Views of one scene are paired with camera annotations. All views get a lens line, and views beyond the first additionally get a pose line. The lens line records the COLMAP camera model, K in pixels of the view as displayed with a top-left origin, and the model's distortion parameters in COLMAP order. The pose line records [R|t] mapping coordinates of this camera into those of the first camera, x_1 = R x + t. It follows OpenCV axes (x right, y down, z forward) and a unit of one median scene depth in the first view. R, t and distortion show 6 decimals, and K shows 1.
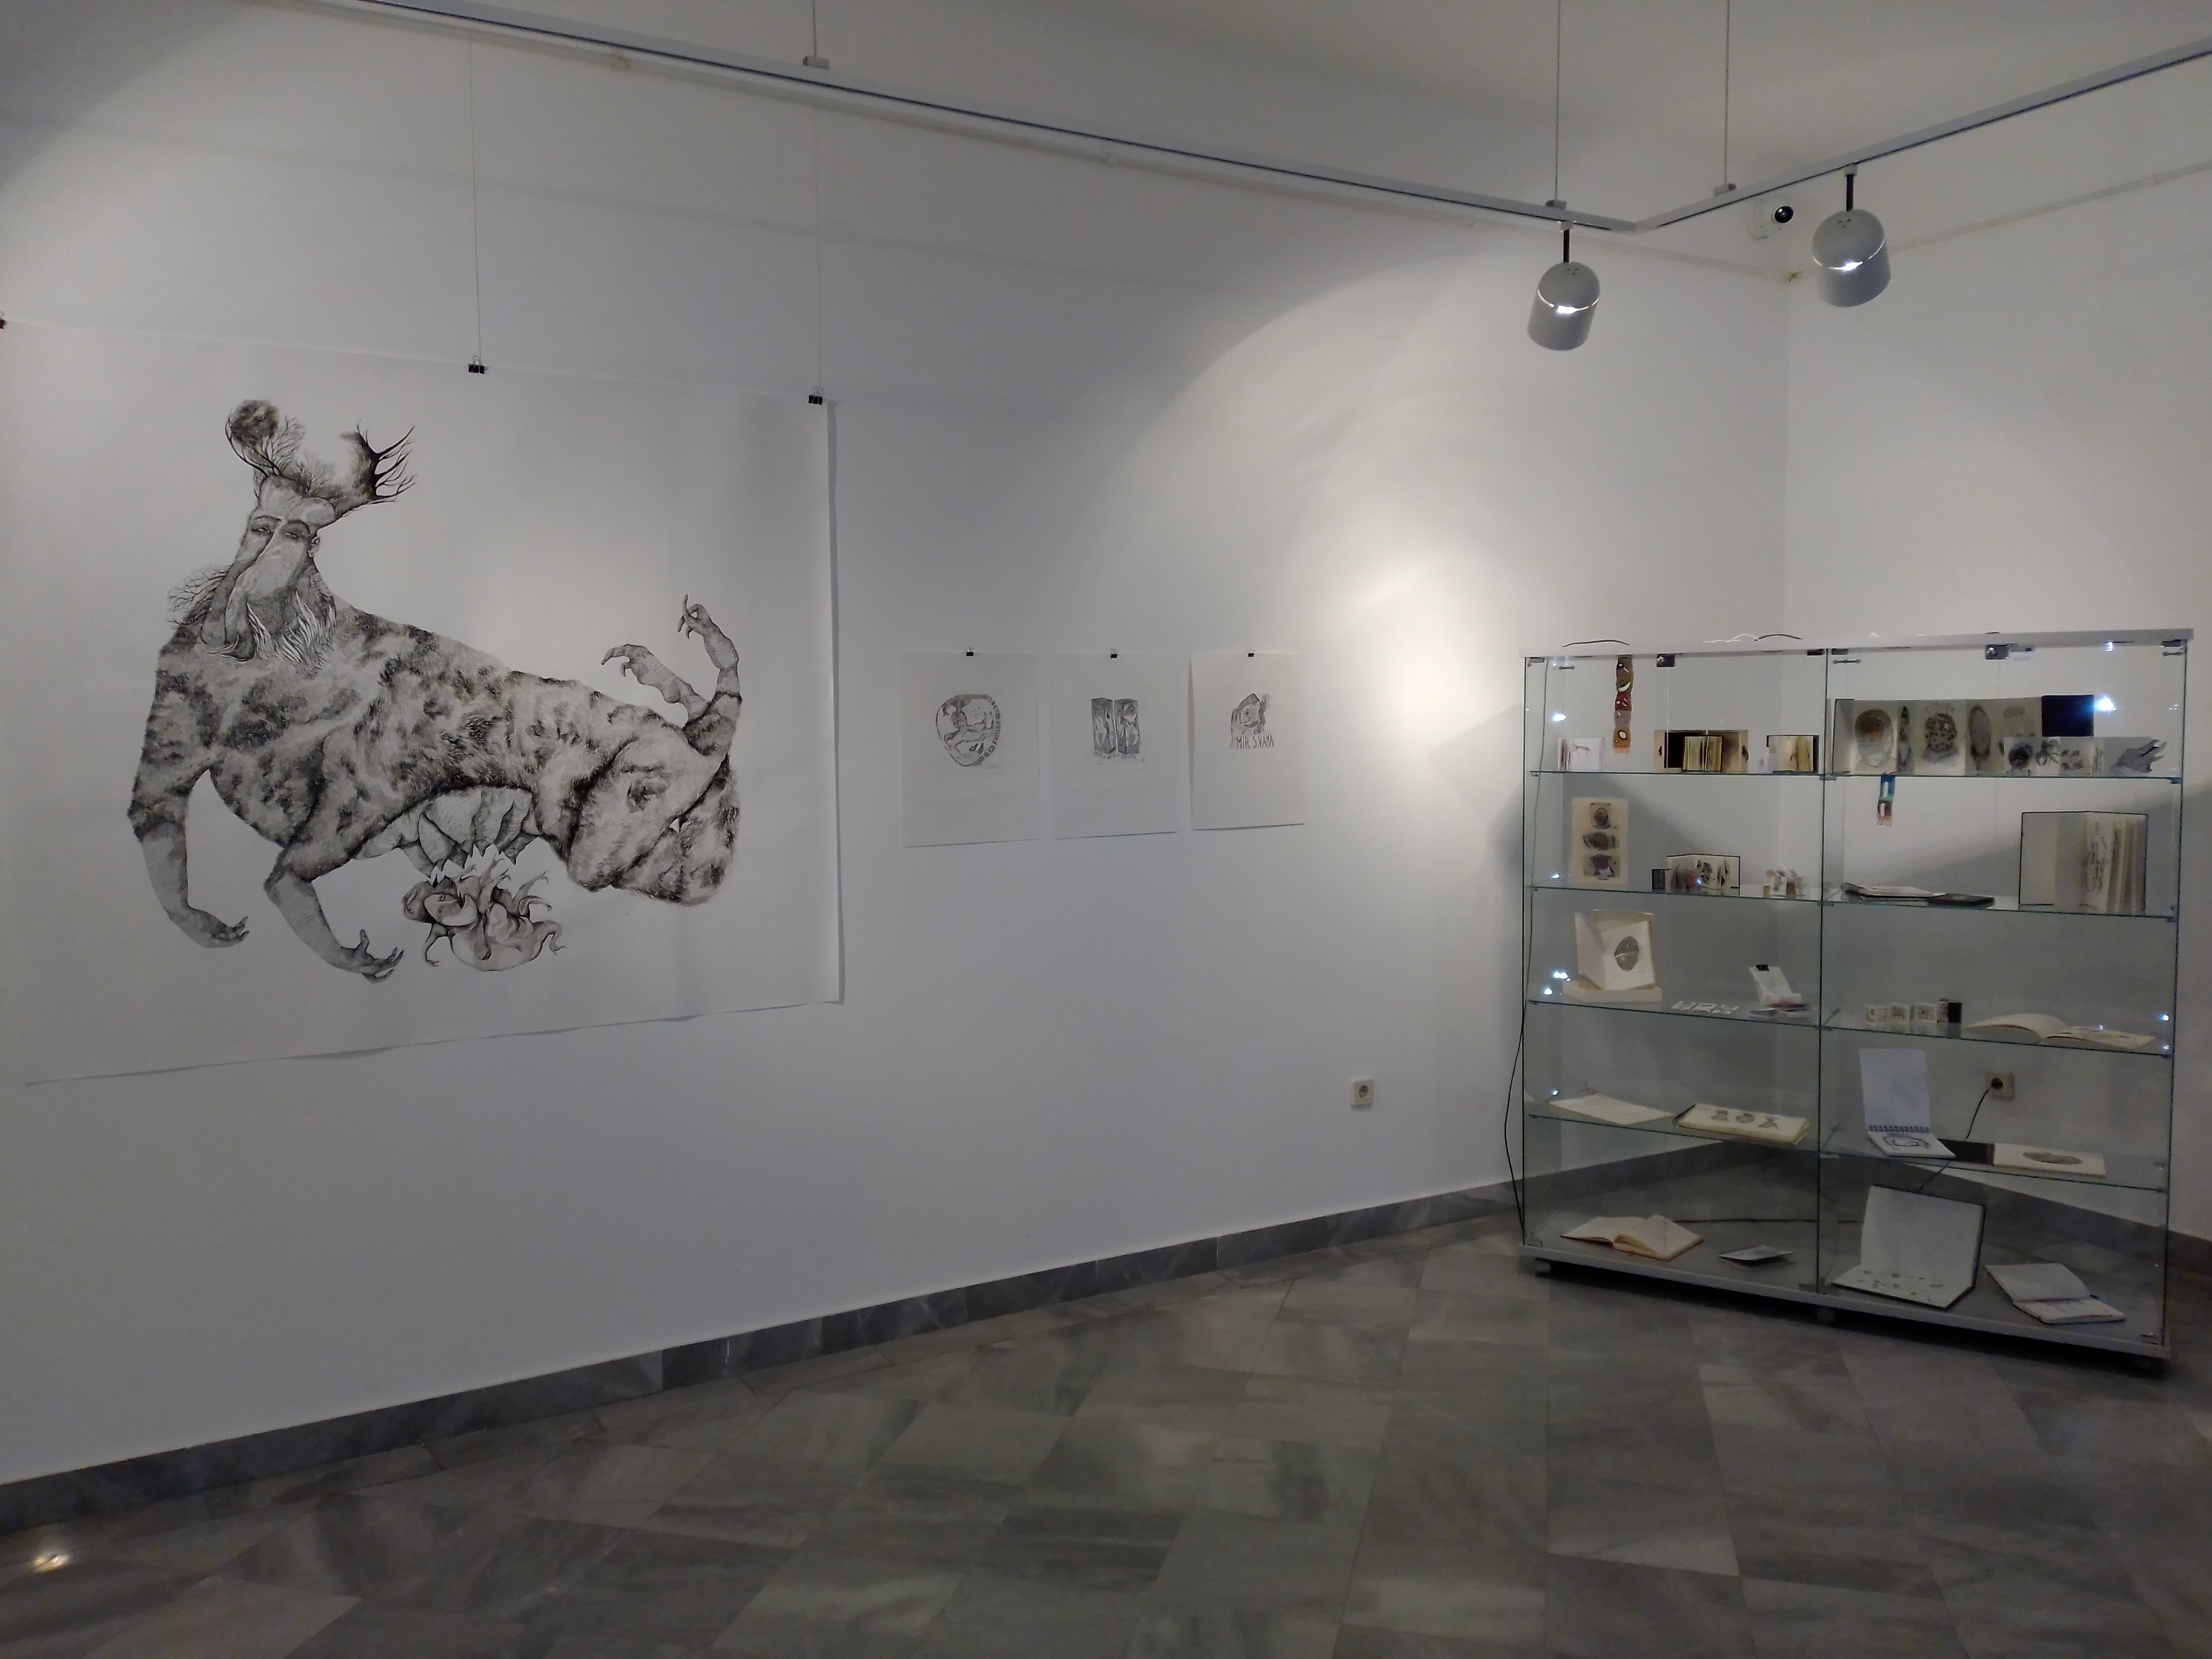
lens RADIAL K [[1622.2, 0, 1111.0], [0, 1622.2, 819.4], [0, 0, 1]] dist [0.117505, -0.187425]
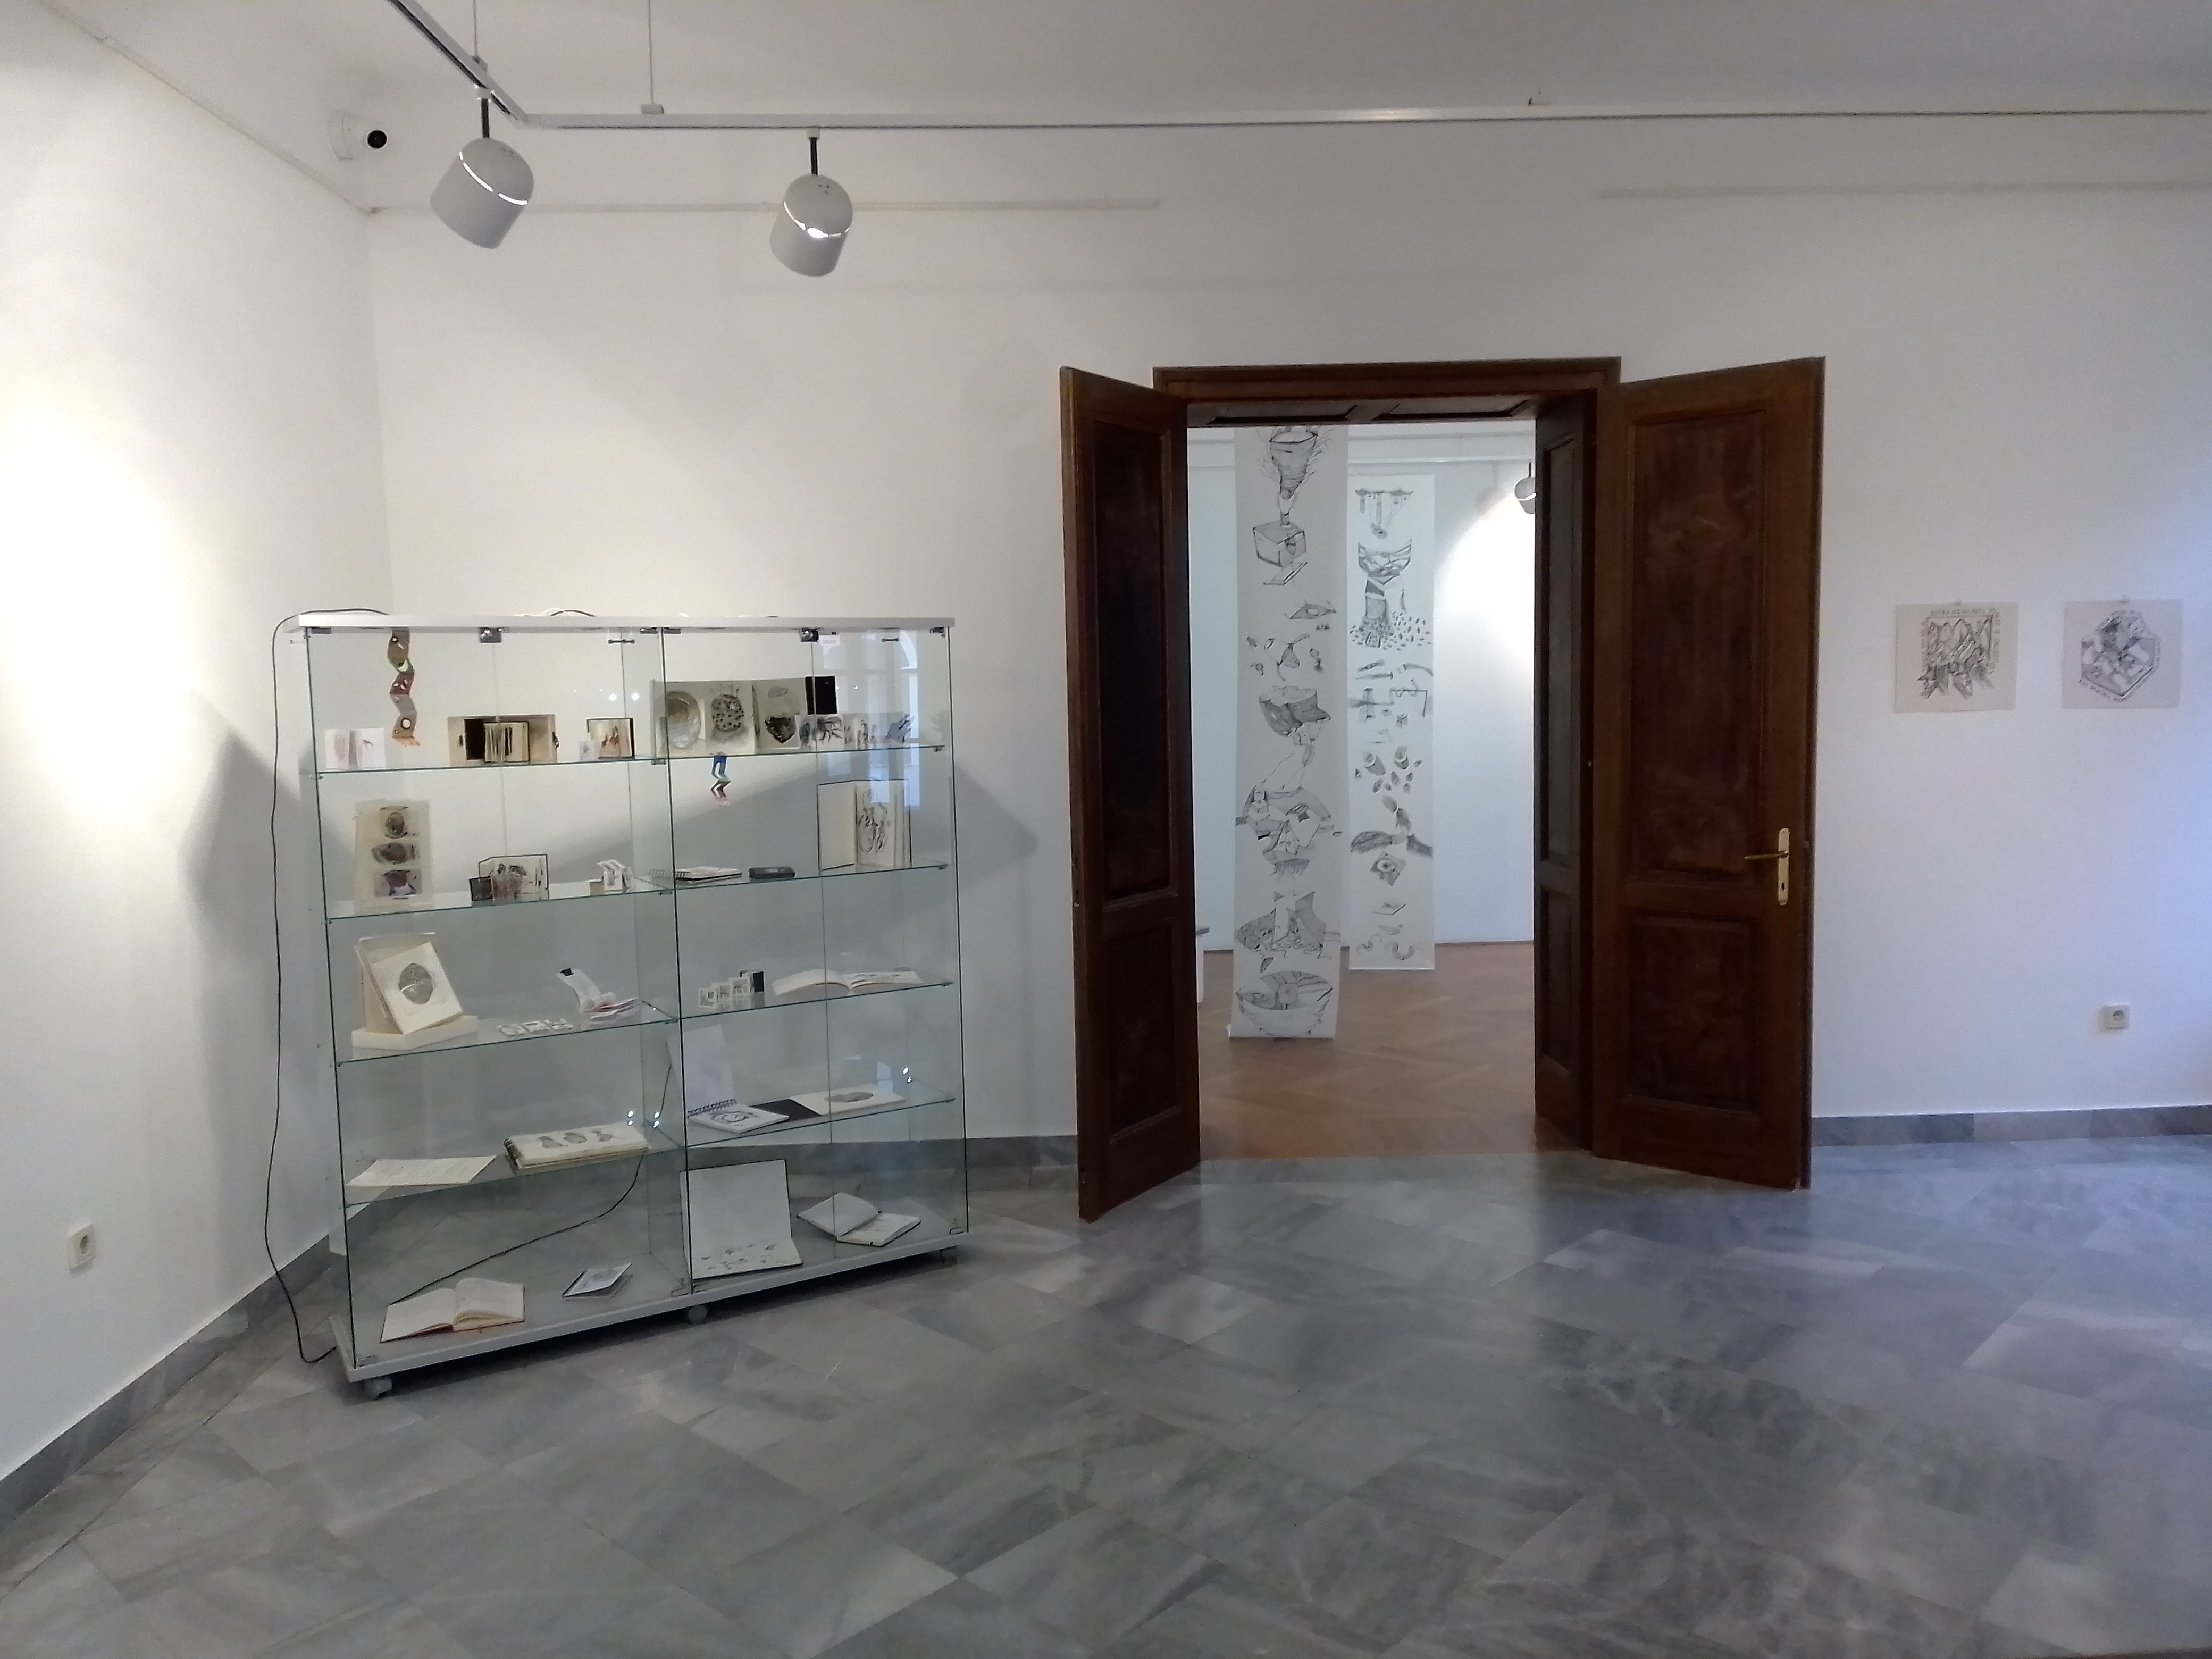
lens RADIAL K [[1622.2, 0, 1111.0], [0, 1622.2, 819.4], [0, 0, 1]] dist [0.117505, -0.187425]
pose [[0.472640, -0.079377, 0.877673, -0.311312], [0.074376, 0.995975, 0.050023, -0.022138], [-0.878111, 0.041635, 0.476641, 0.348096]]
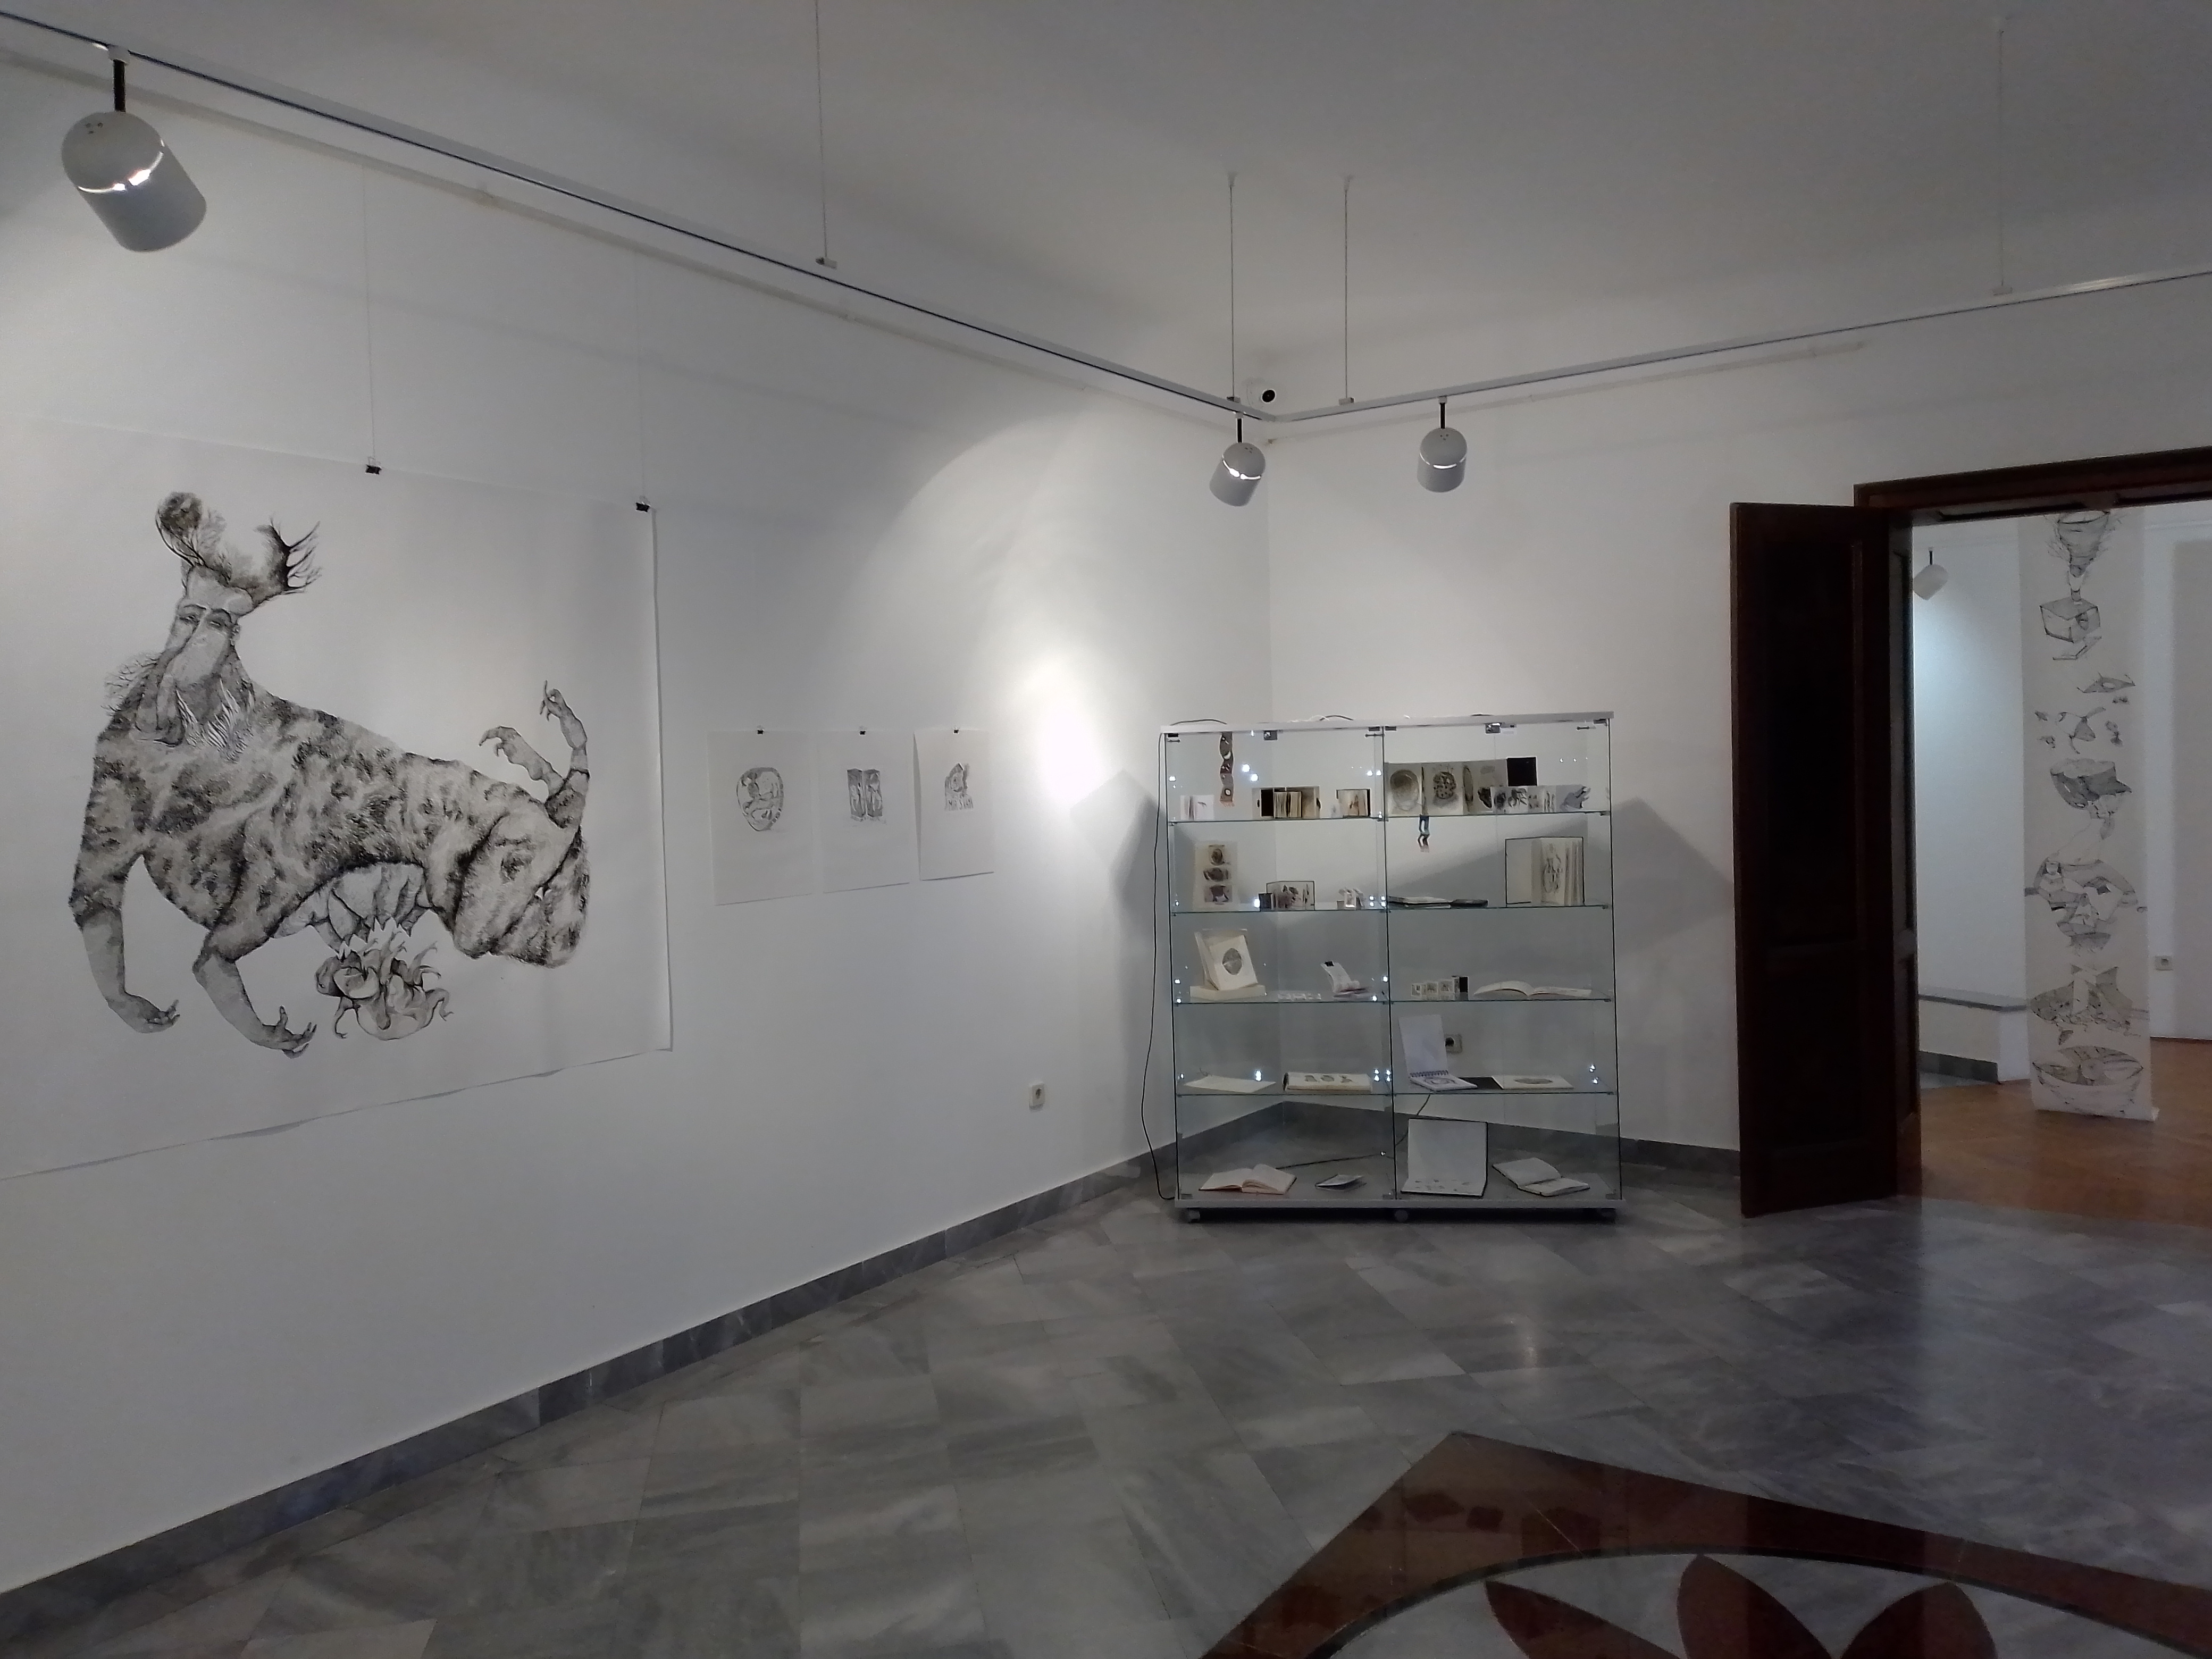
lens RADIAL K [[1622.2, 0, 1111.0], [0, 1622.2, 819.4], [0, 0, 1]] dist [0.117505, -0.187425]
pose [[0.900755, -0.029774, 0.433306, -0.396877], [0.048061, 0.998354, -0.031307, 0.007012], [-0.431660, 0.049025, 0.900703, -0.140317]]
